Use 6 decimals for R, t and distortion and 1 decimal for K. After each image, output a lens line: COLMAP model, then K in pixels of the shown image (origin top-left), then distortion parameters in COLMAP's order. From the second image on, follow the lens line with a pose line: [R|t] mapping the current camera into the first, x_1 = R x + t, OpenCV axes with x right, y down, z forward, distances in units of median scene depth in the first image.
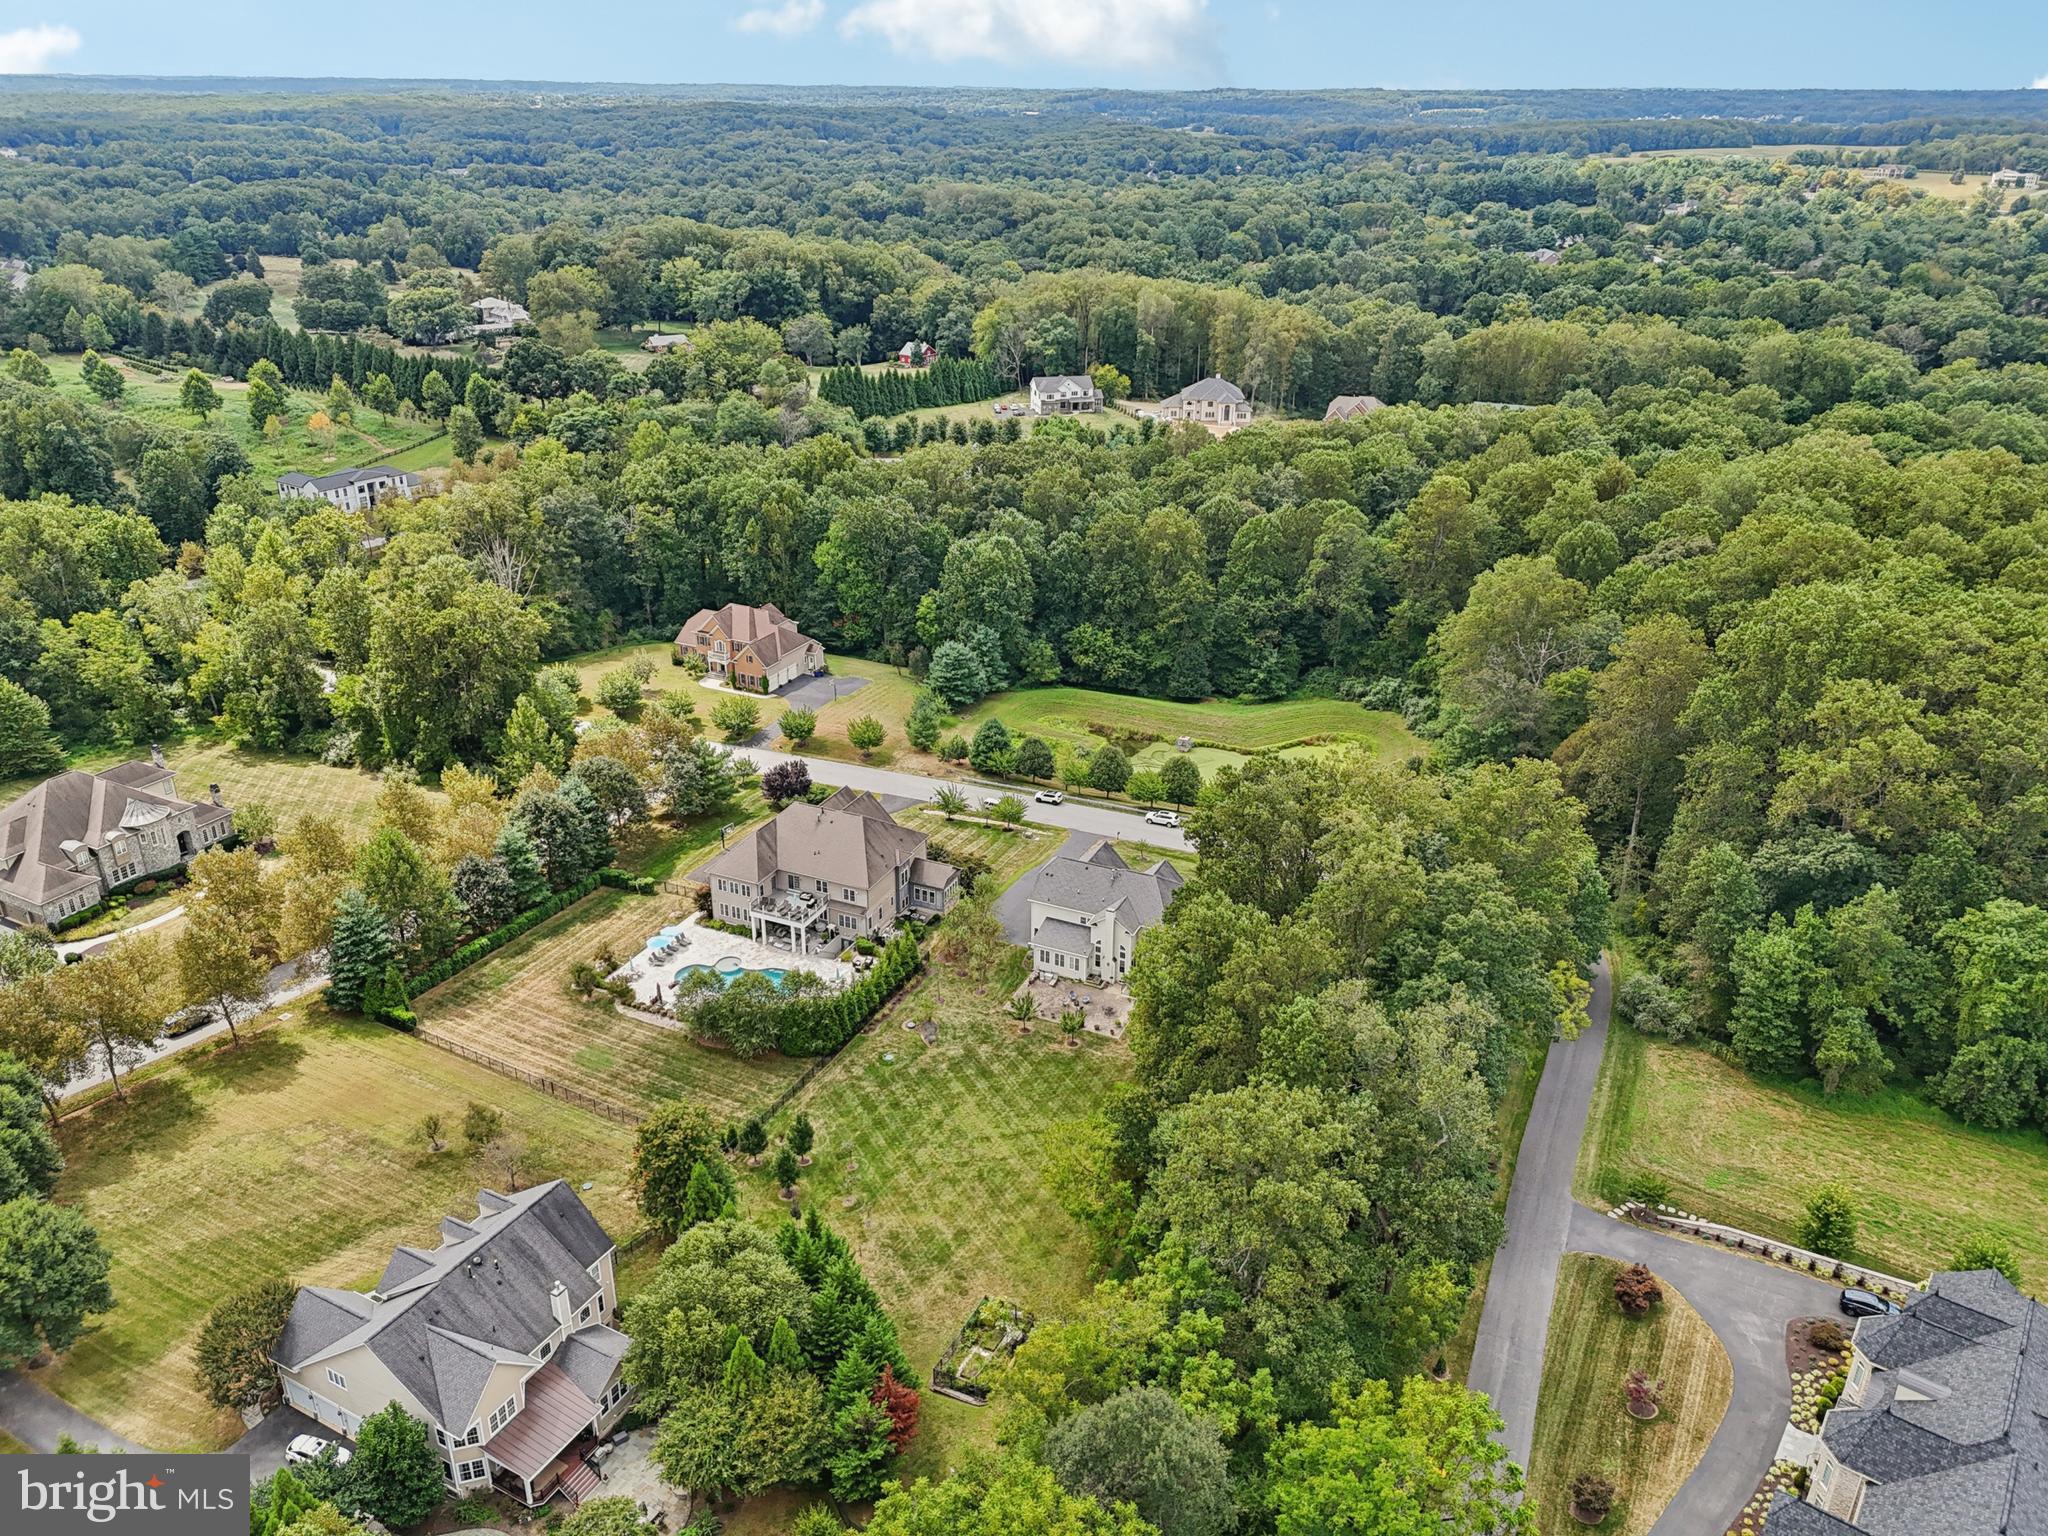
lens RADIAL K [[1493.7, 0, 1027.1], [0, 1493.7, 767.4], [0, 0, 1]] dist [0.102951, -0.123780]
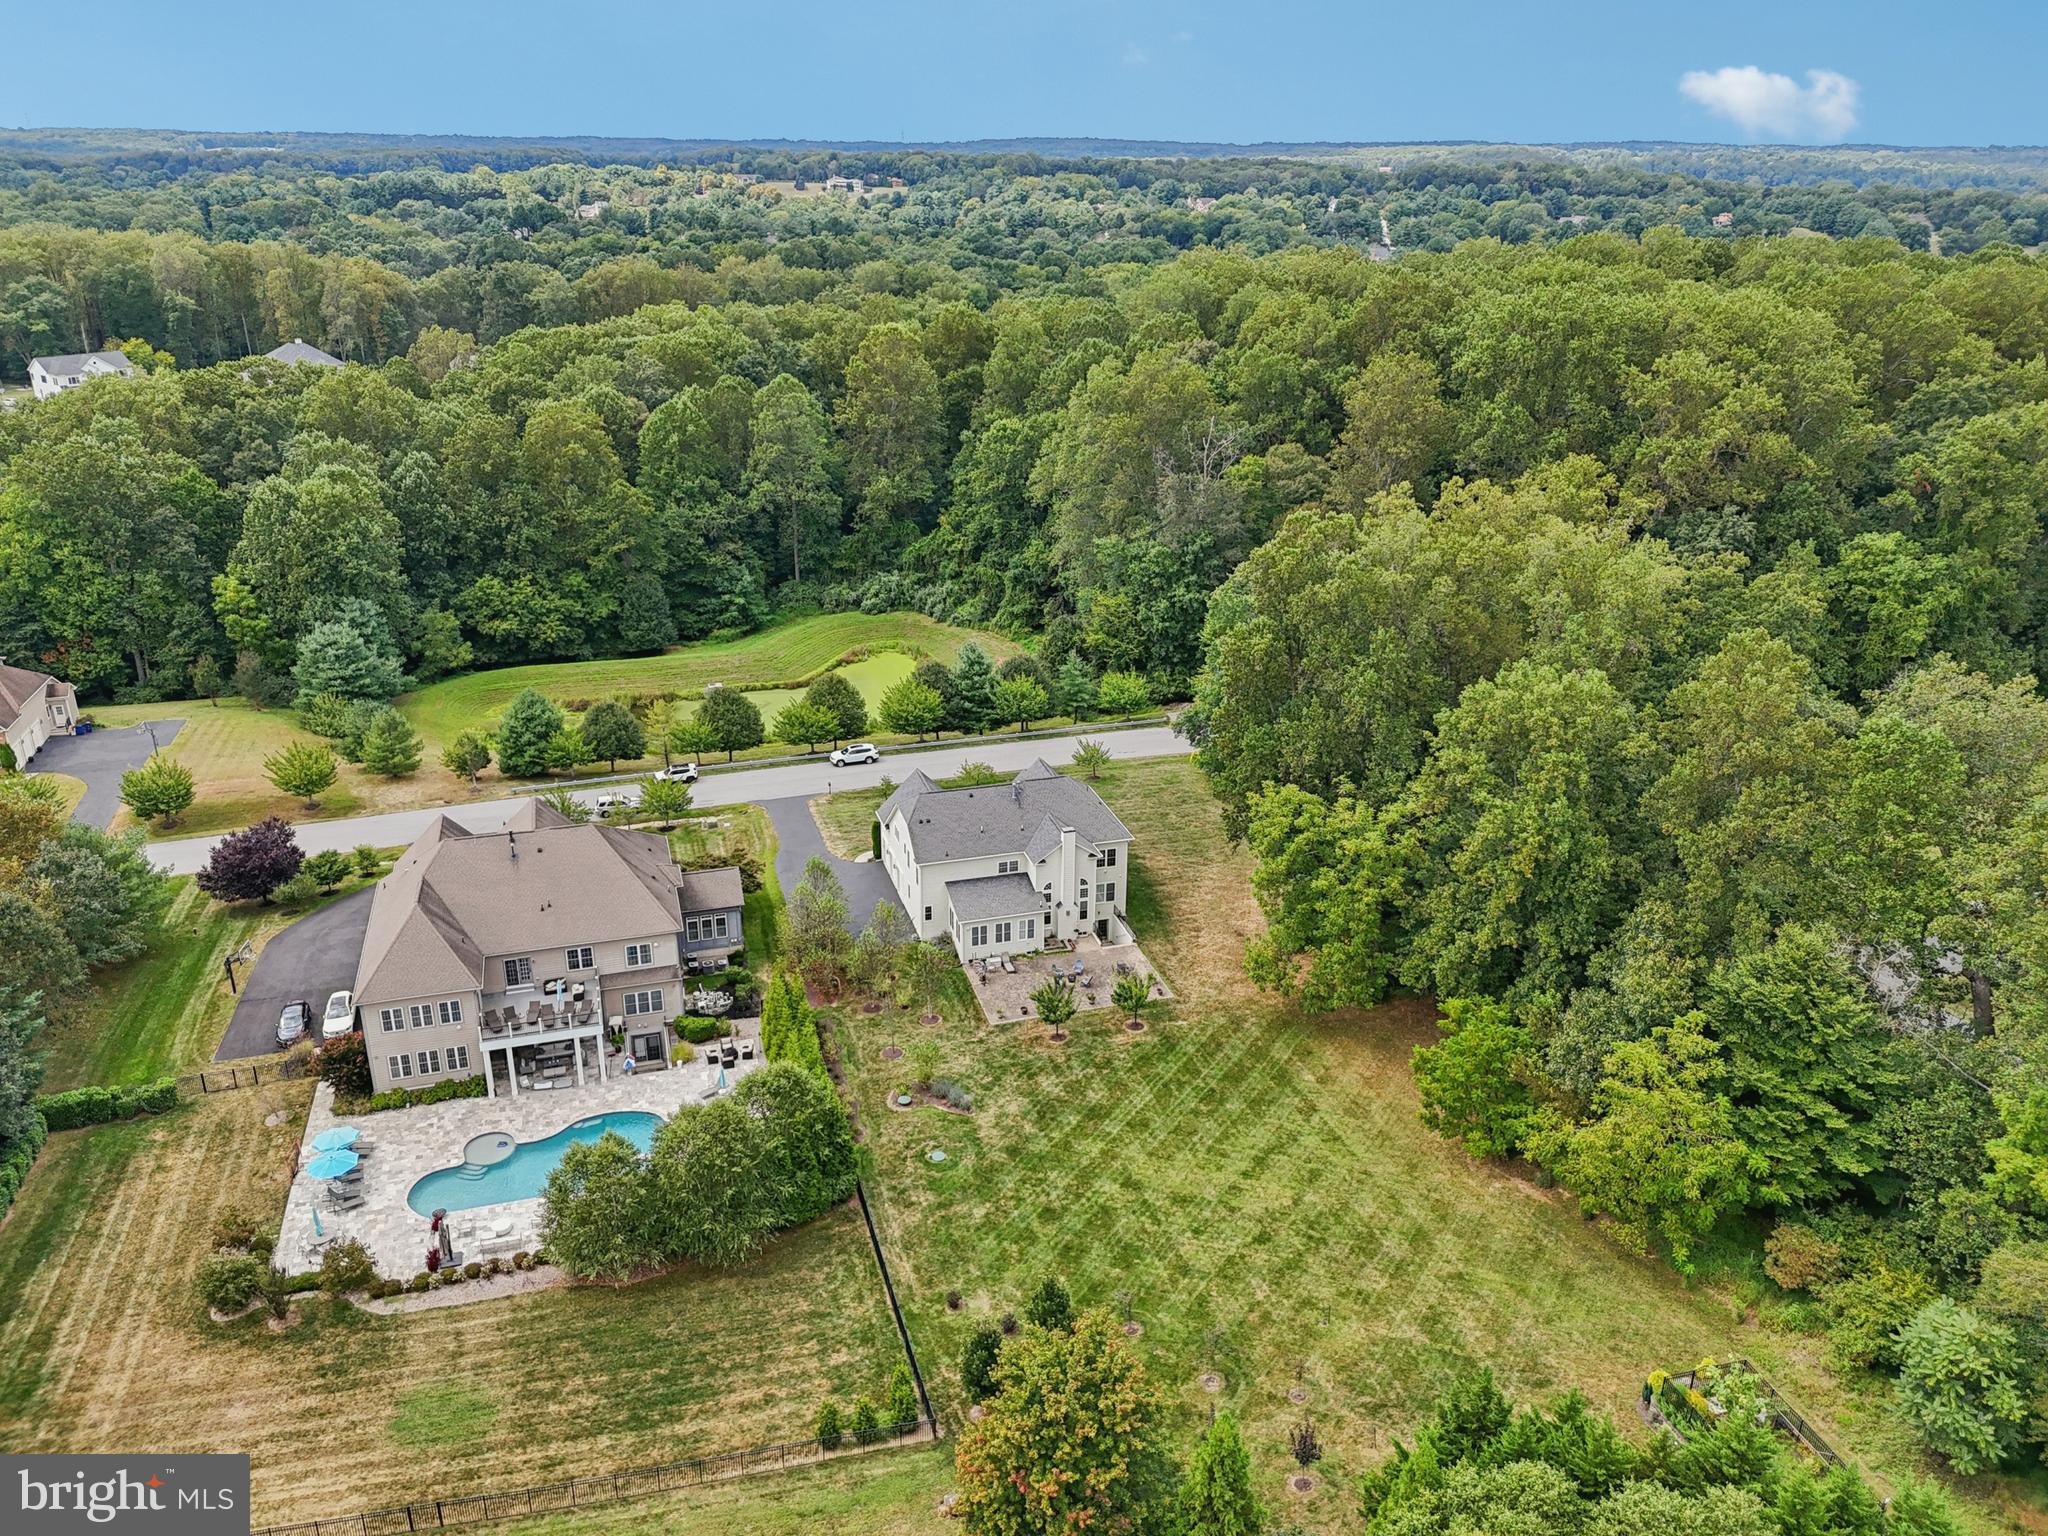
lens RADIAL K [[1497.6, 0, 1028.1], [0, 1497.6, 769.2], [0, 0, 1]] dist [0.082722, -0.092141]
pose [[0.756041, -0.248842, 0.605375, -0.275868], [0.266472, 0.961810, 0.062565, 0.017533], [-0.597825, 0.114014, 0.793477, 0.369358]]
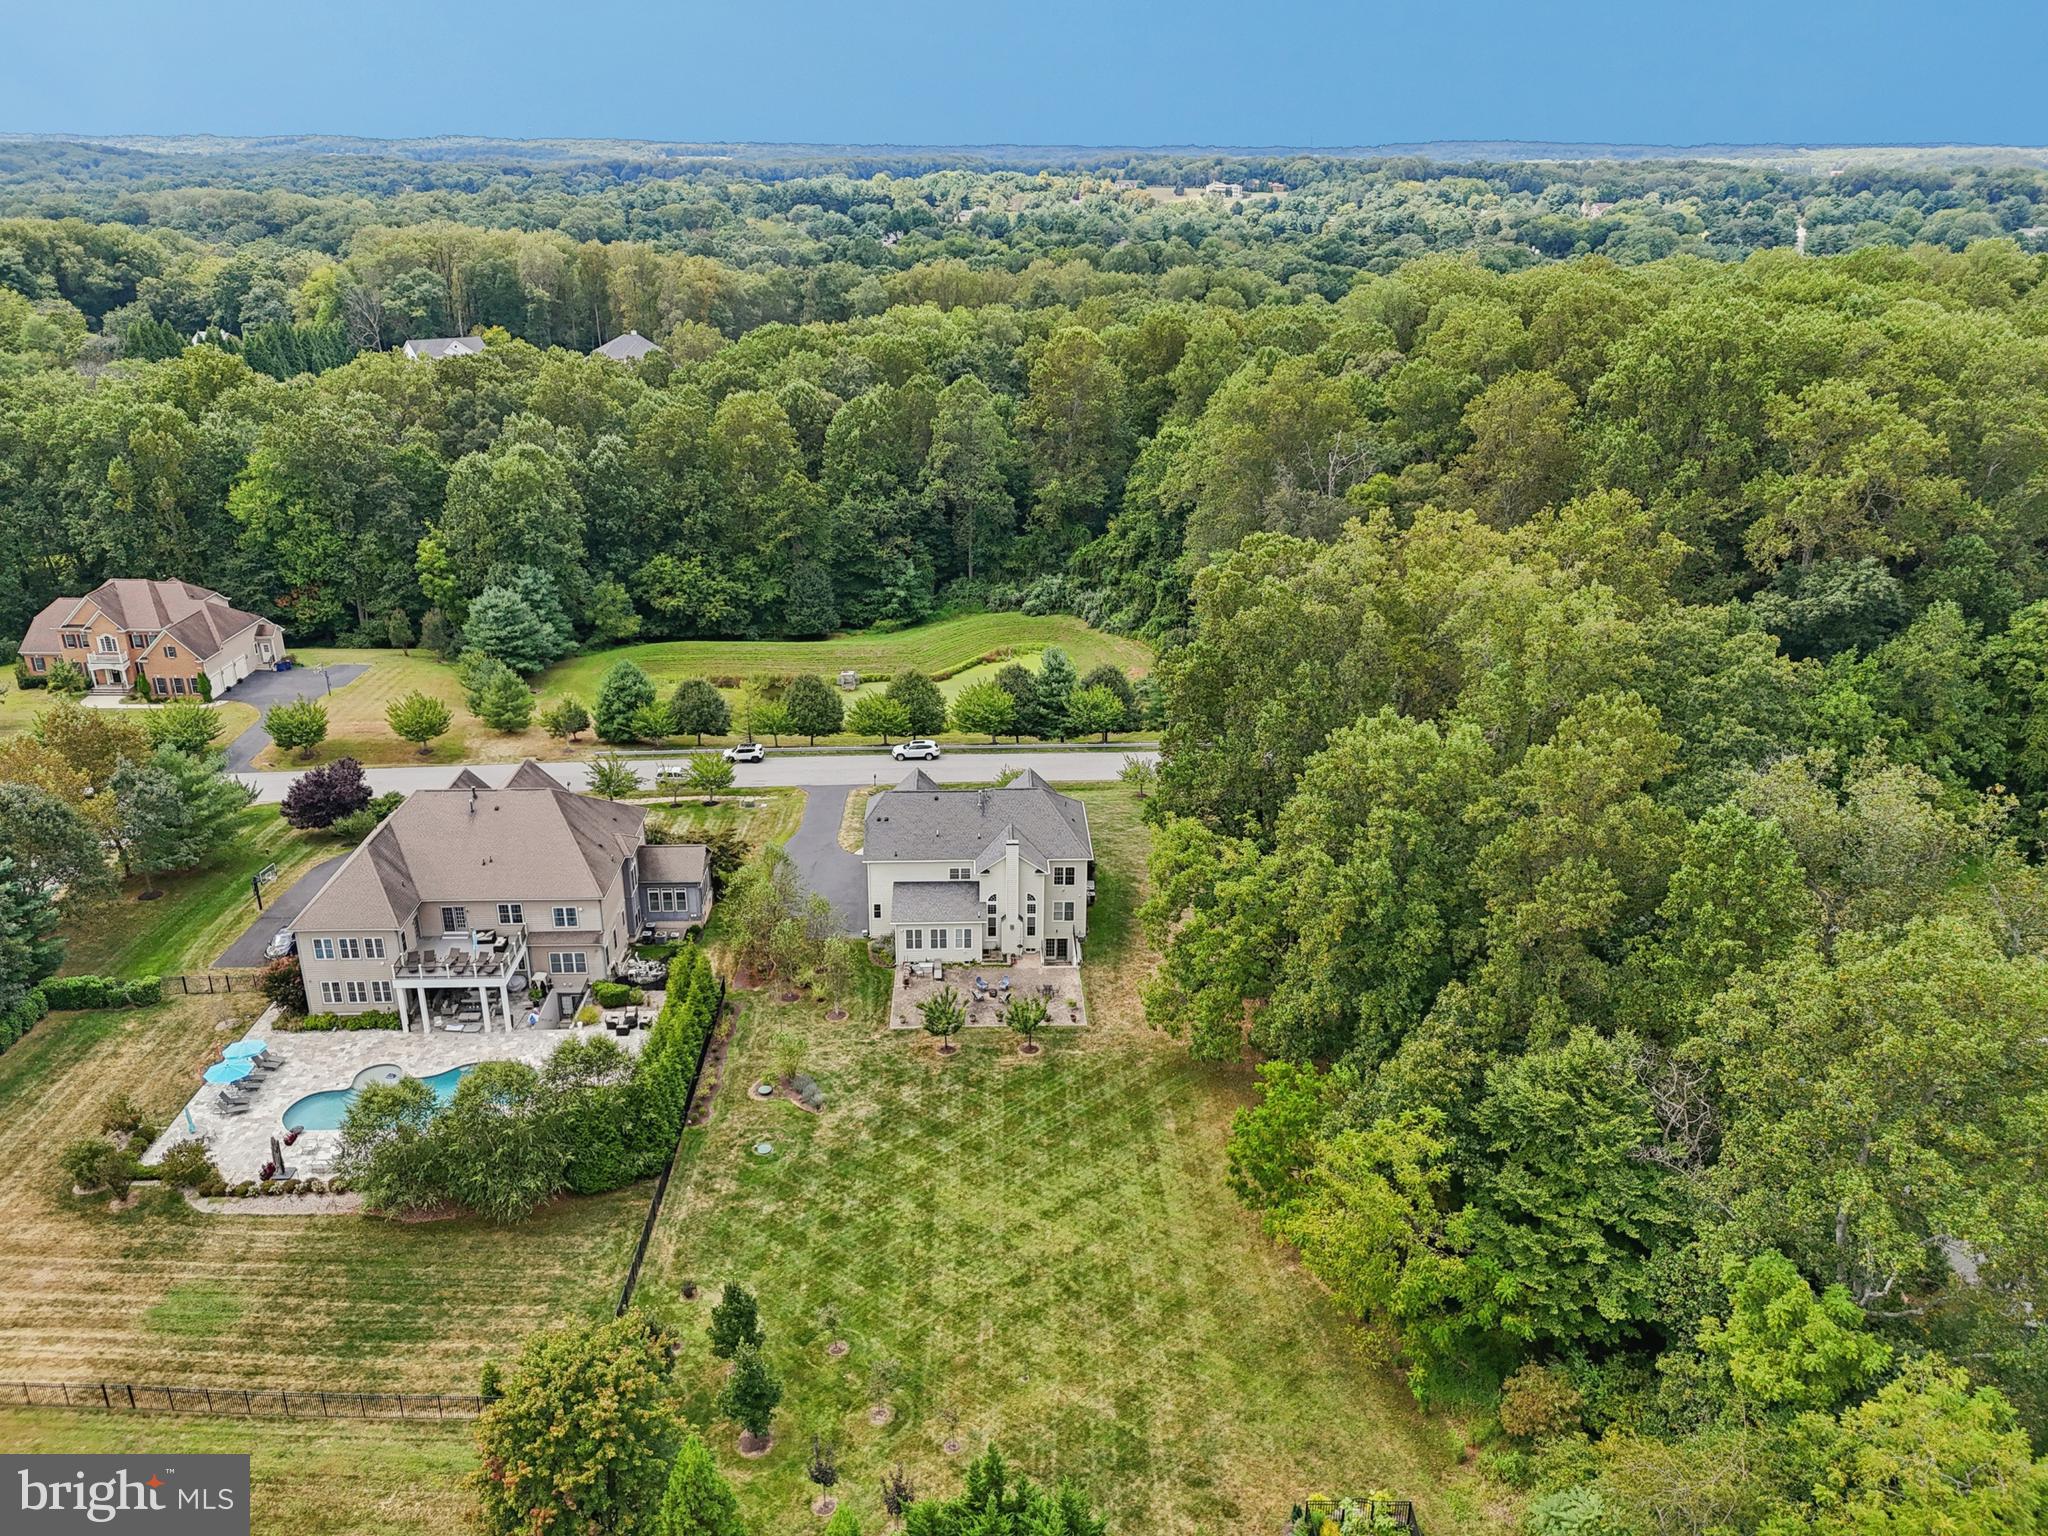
lens RADIAL K [[1497.6, 0, 1028.1], [0, 1497.6, 769.2], [0, 0, 1]] dist [0.082722, -0.092141]
pose [[0.895530, -0.168556, 0.411842, -0.157345], [0.181989, 0.983278, 0.006704, 0.046934], [-0.406085, 0.068948, 0.911231, 0.306624]]
